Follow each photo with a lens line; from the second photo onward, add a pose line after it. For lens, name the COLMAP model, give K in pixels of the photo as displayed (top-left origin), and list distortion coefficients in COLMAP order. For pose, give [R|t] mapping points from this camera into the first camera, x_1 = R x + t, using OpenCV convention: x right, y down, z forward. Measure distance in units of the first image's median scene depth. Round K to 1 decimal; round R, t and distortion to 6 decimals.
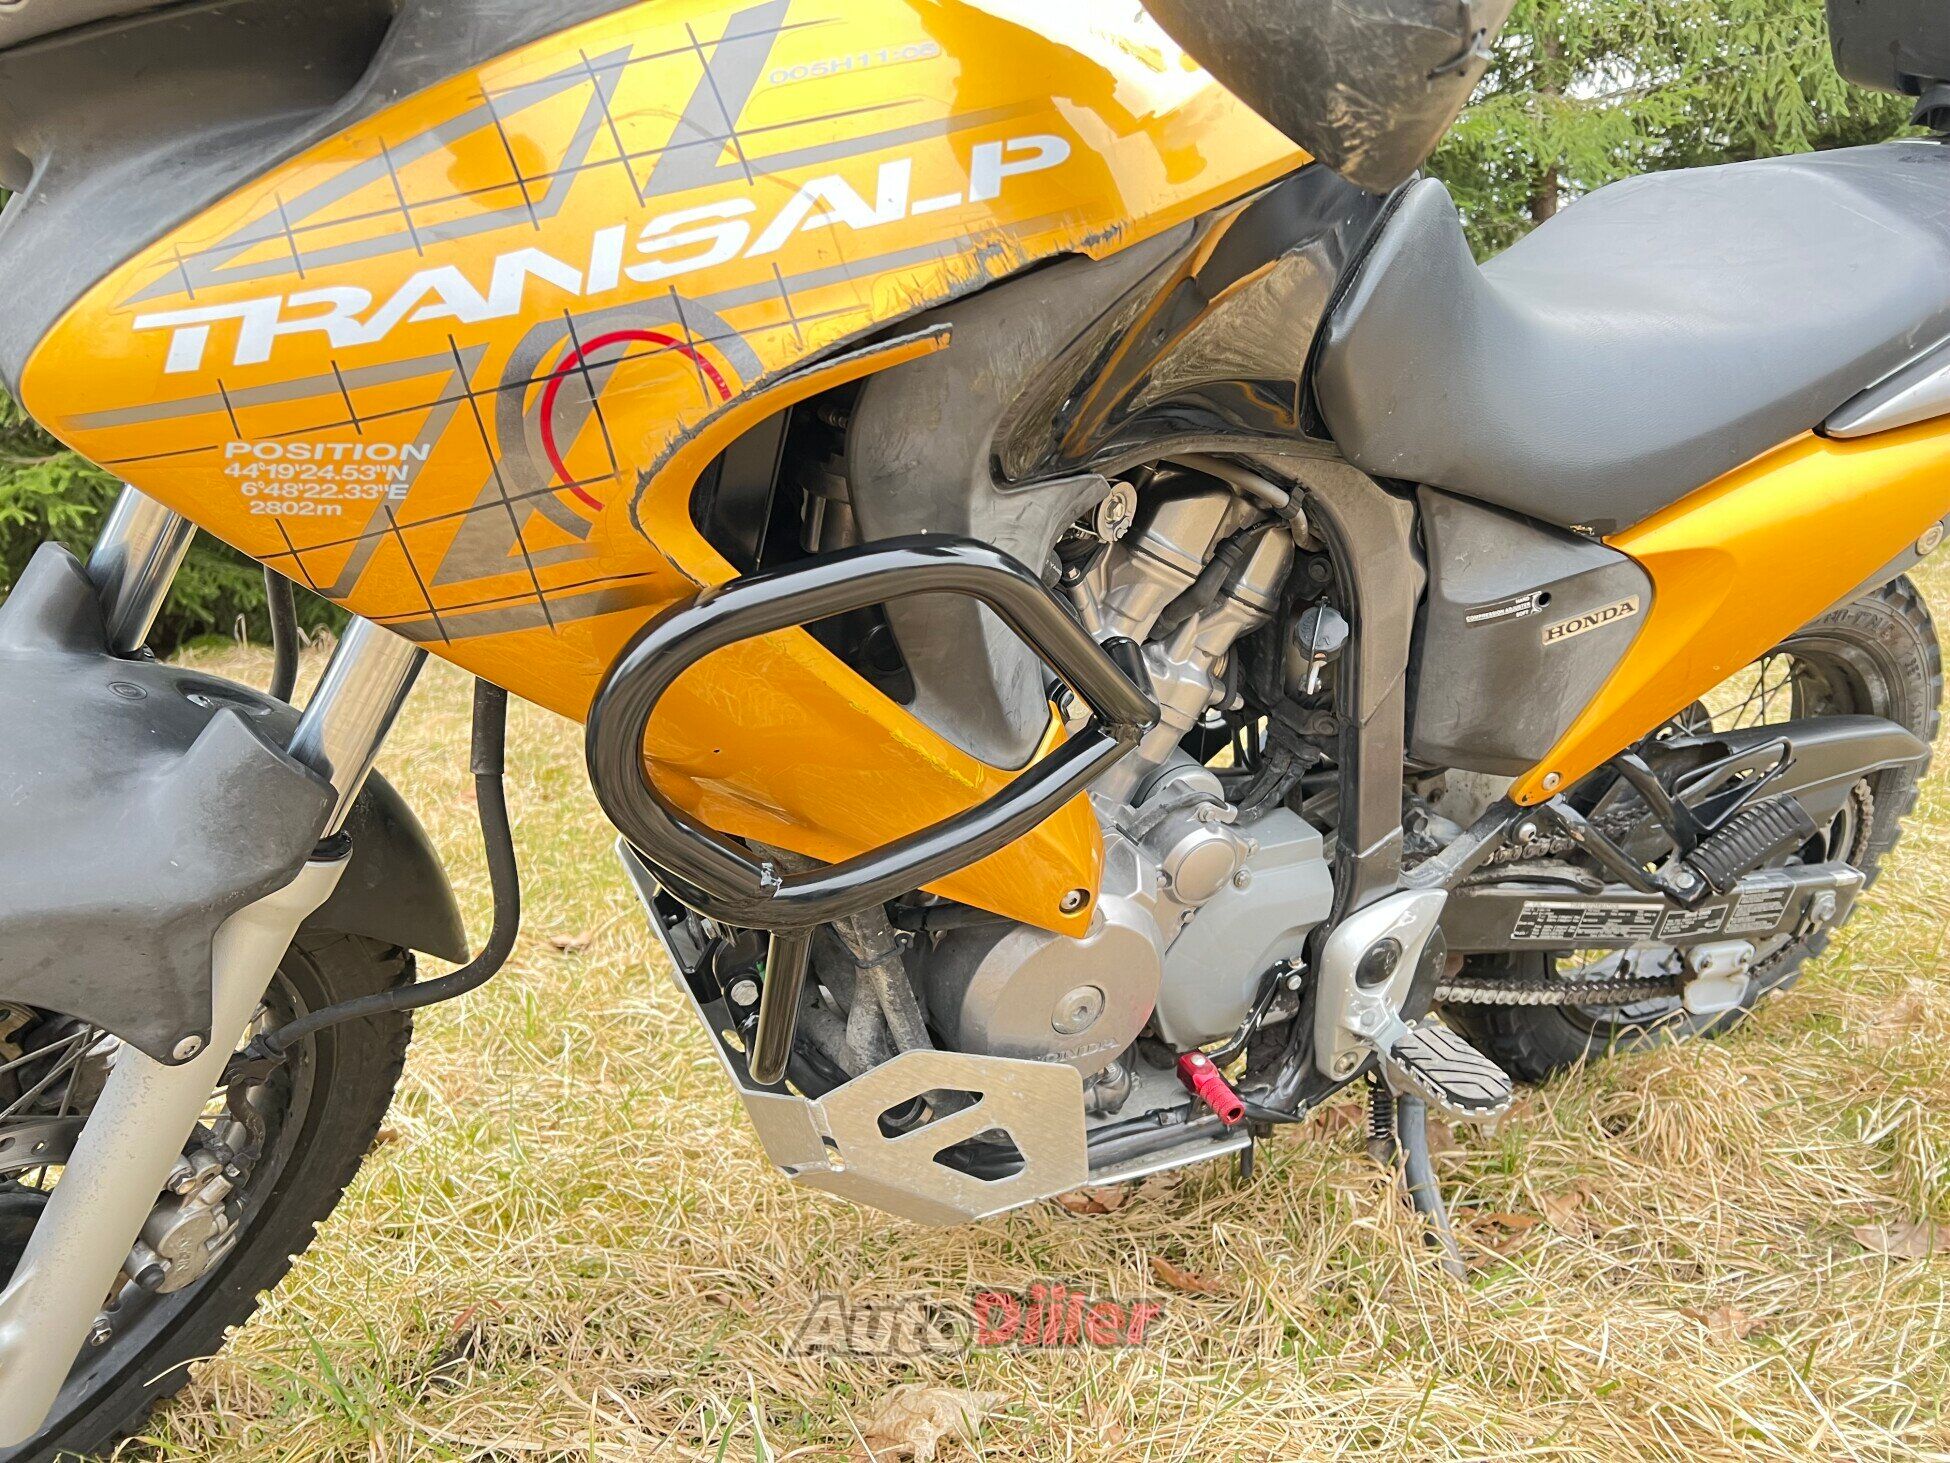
lens RADIAL K [[1473.9, 0, 967.4], [0, 1473.9, 759.0], [0, 0, 1]] dist [0.045671, -0.071891]
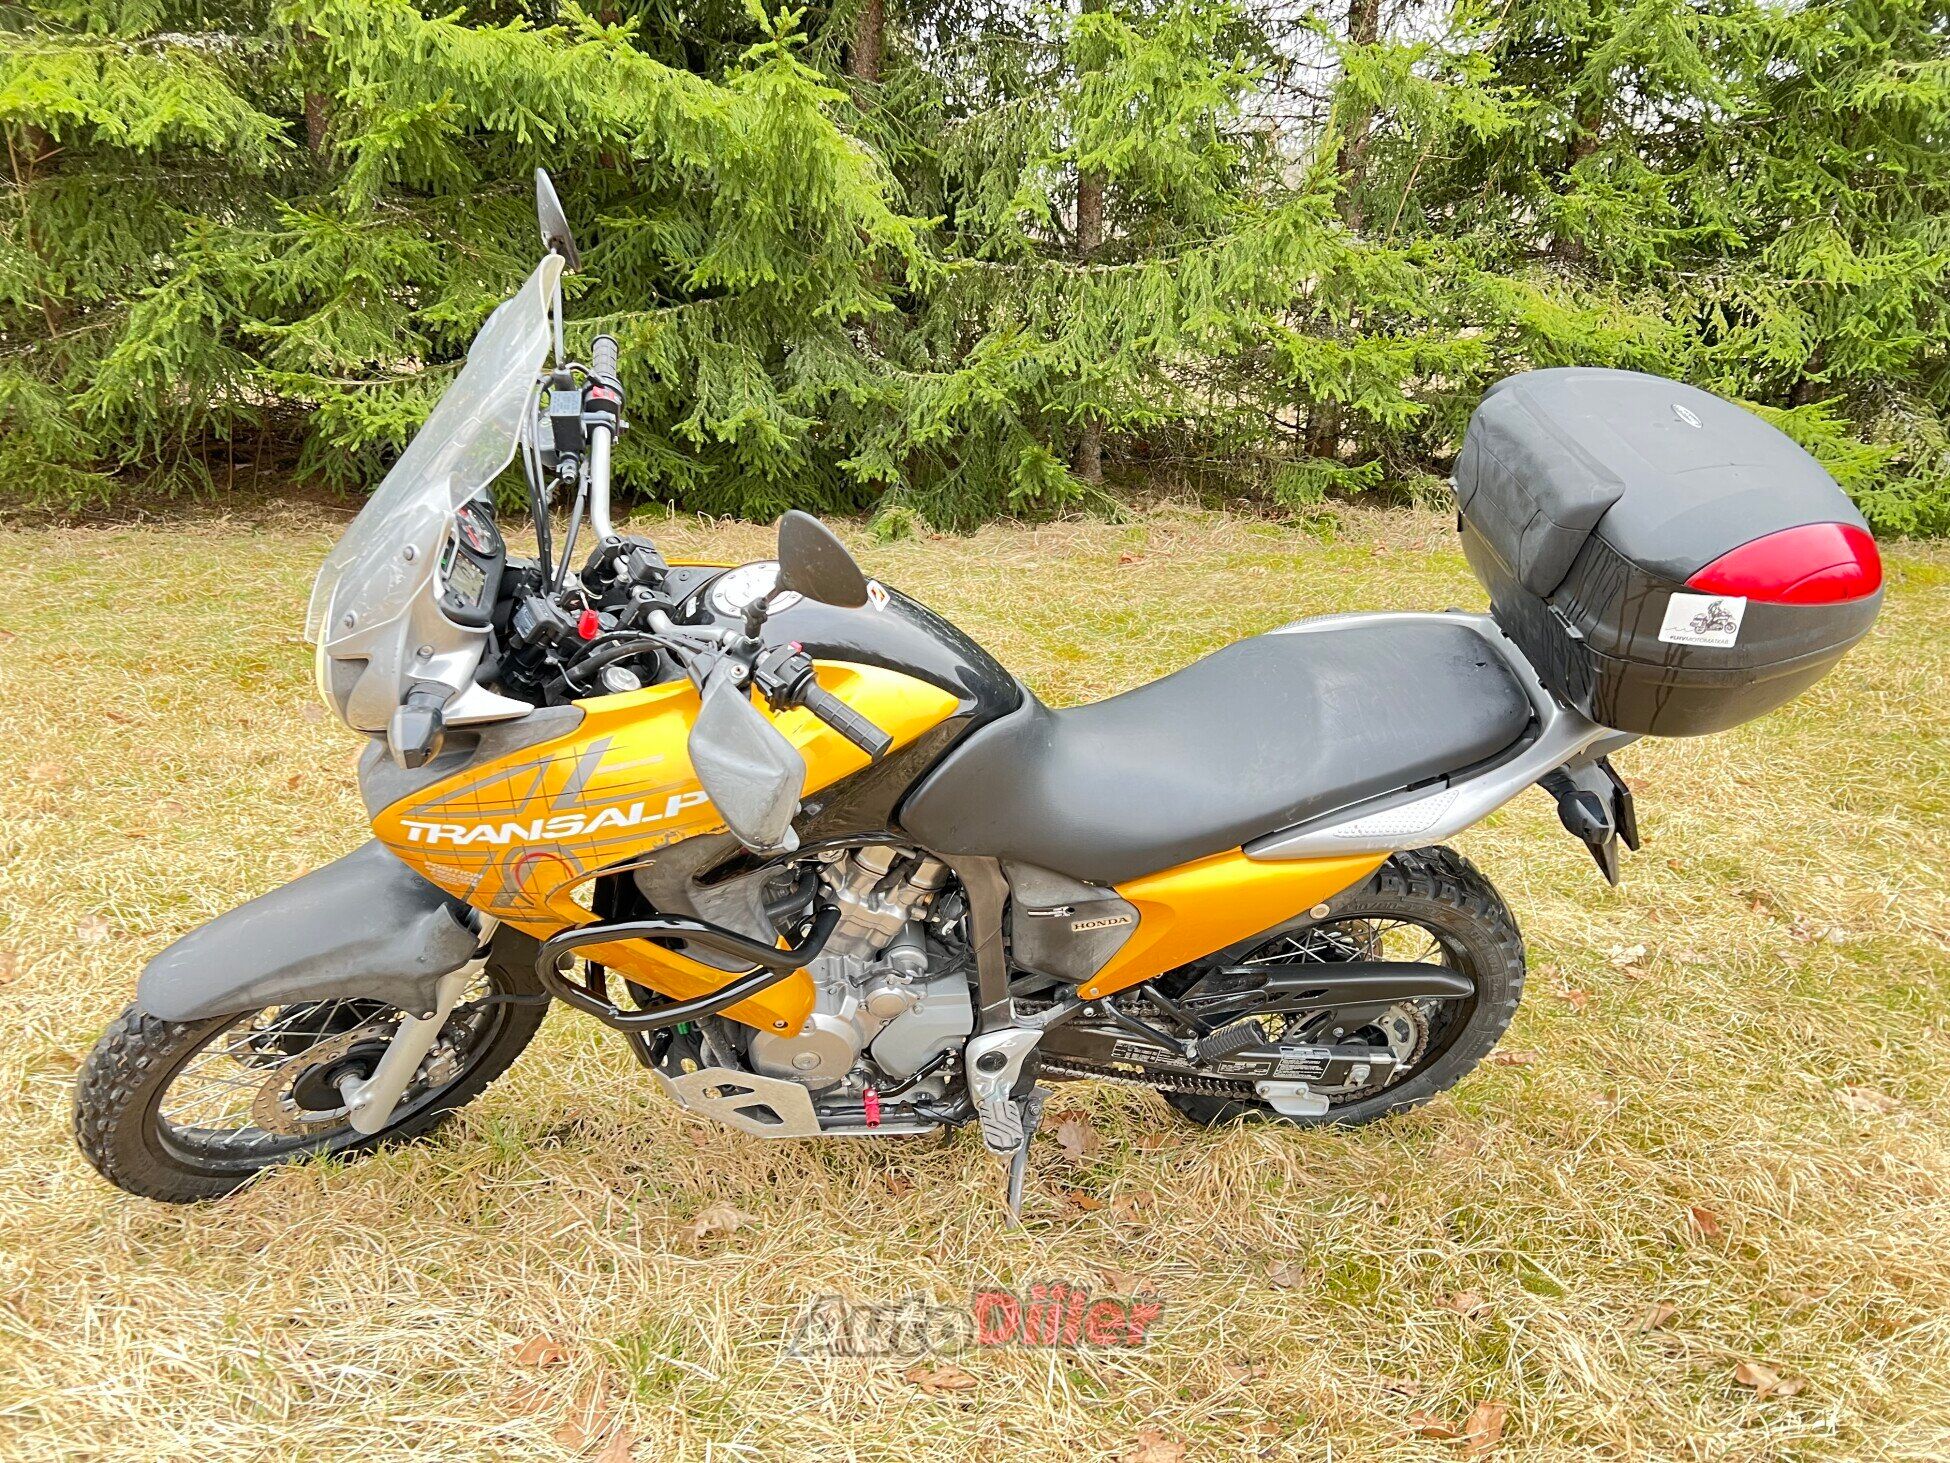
lens RADIAL K [[1486.1, 0, 975.0], [0, 1486.1, 731.5], [0, 0, 1]] dist [0.059503, -0.074206]
pose [[0.942891, 0.173862, -0.284126, 0.768554], [-0.134994, 0.979238, 0.151227, -0.604558], [0.304520, -0.104236, 0.946785, -0.847334]]
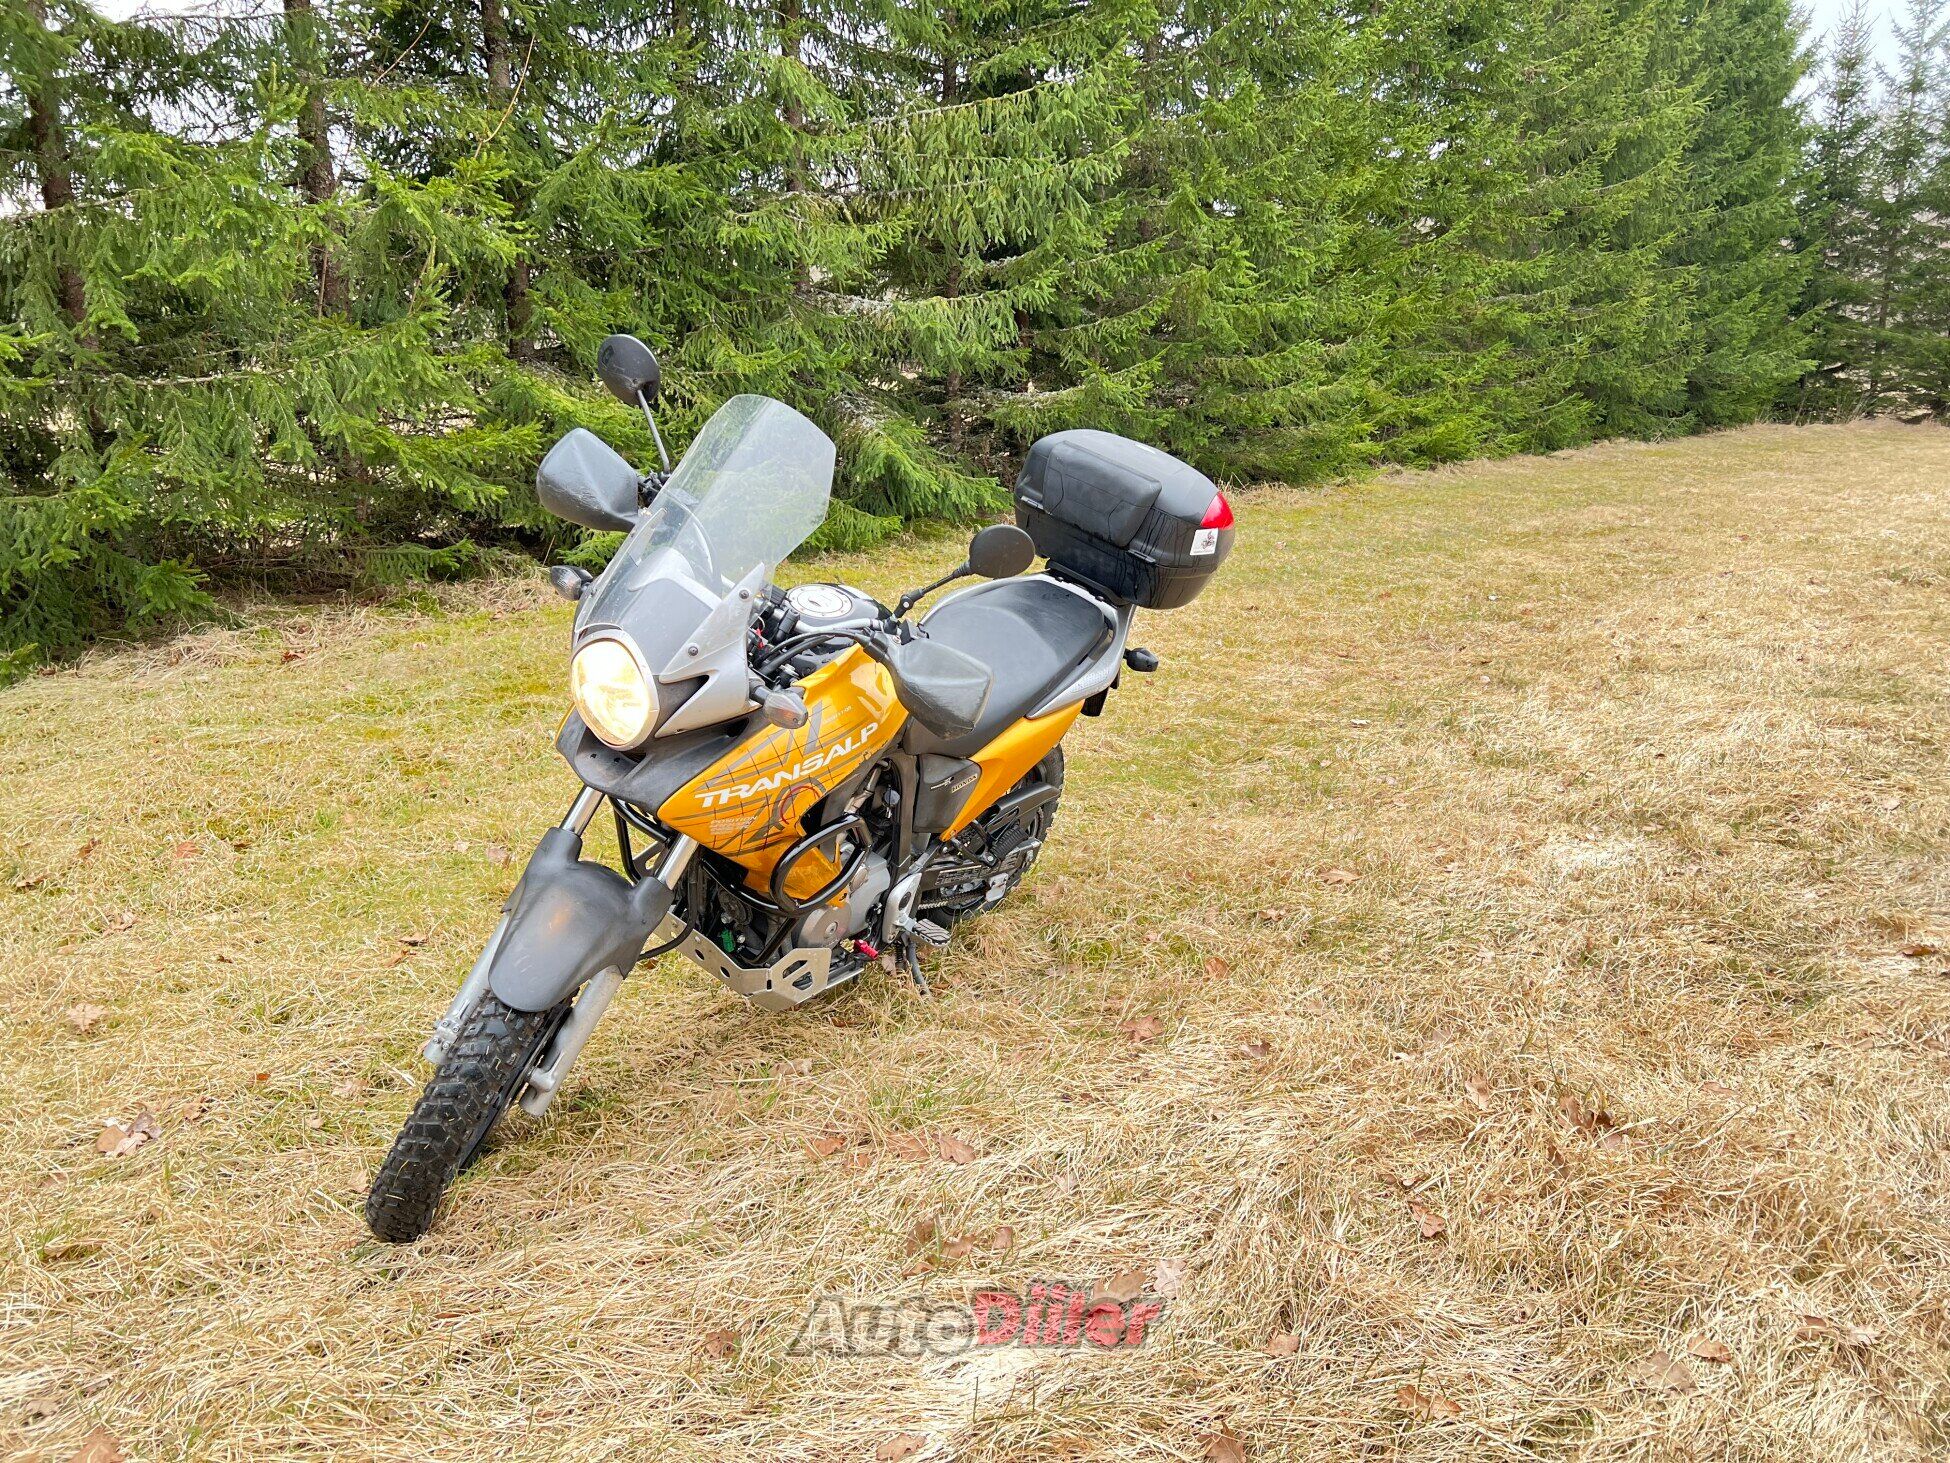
lens RADIAL K [[1473.9, 0, 967.4], [0, 1473.9, 759.0], [0, 0, 1]] dist [0.045671, -0.071891]
pose [[0.875220, -0.076312, 0.477667, -1.033832], [0.045328, 0.996071, 0.076079, -0.375803], [-0.481596, -0.044934, 0.875241, -1.681160]]
